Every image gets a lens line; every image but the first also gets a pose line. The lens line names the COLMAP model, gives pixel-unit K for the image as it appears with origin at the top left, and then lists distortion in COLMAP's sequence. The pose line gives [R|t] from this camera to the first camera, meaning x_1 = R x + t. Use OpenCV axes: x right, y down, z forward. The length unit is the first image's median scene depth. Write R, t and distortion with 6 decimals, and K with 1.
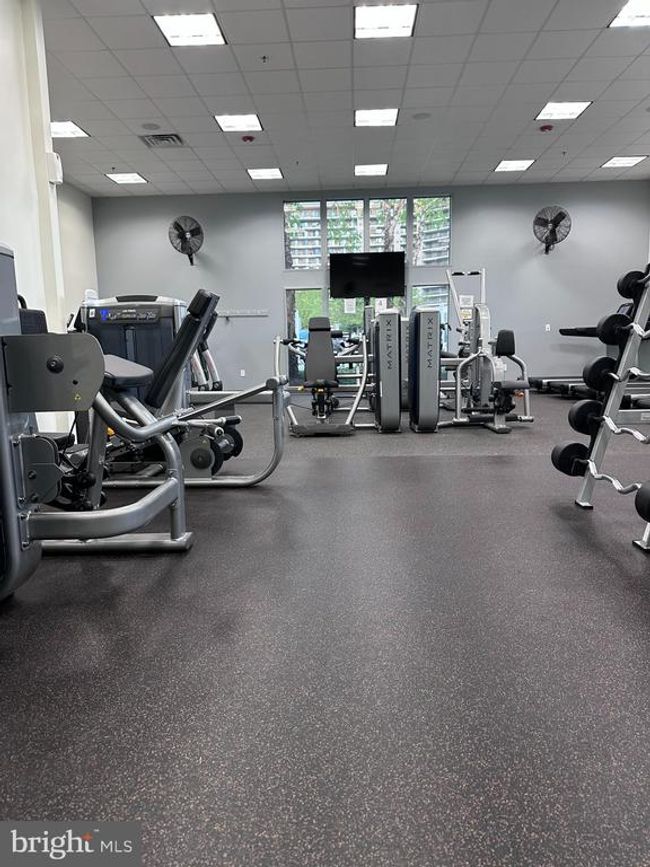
lens RADIAL K [[610.6, 0, 326.6], [0, 610.6, 433.1], [0, 0, 1]] dist [0.005720, -0.001524]
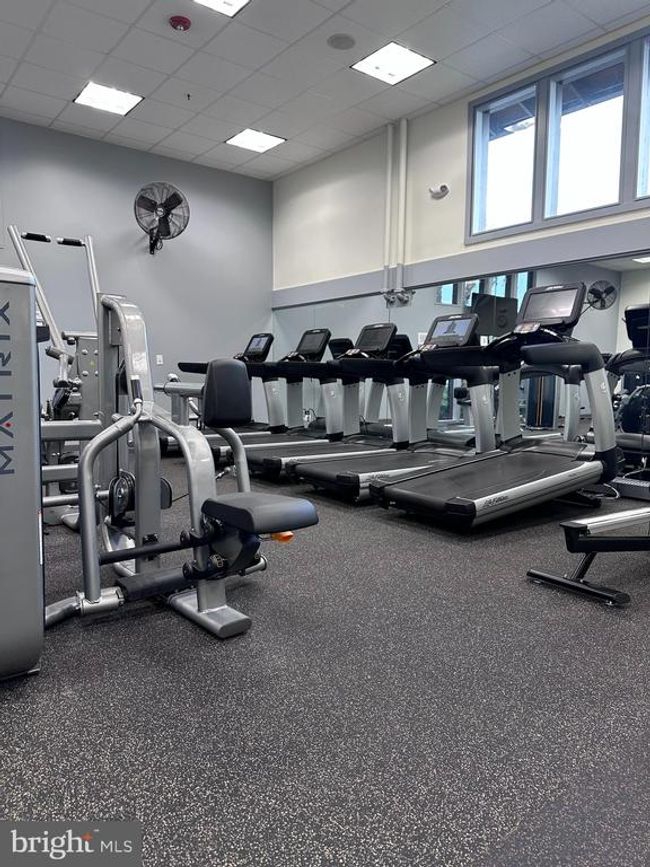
lens RADIAL K [[610.6, 0, 325.4], [0, 610.6, 432.9], [0, 0, 1]] dist [0.005720, -0.001524]
pose [[0.756311, -0.030489, 0.653501, 0.053533], [0.066546, 0.997318, -0.030486, -0.060977], [-0.650818, 0.066545, 0.756312, 0.389120]]
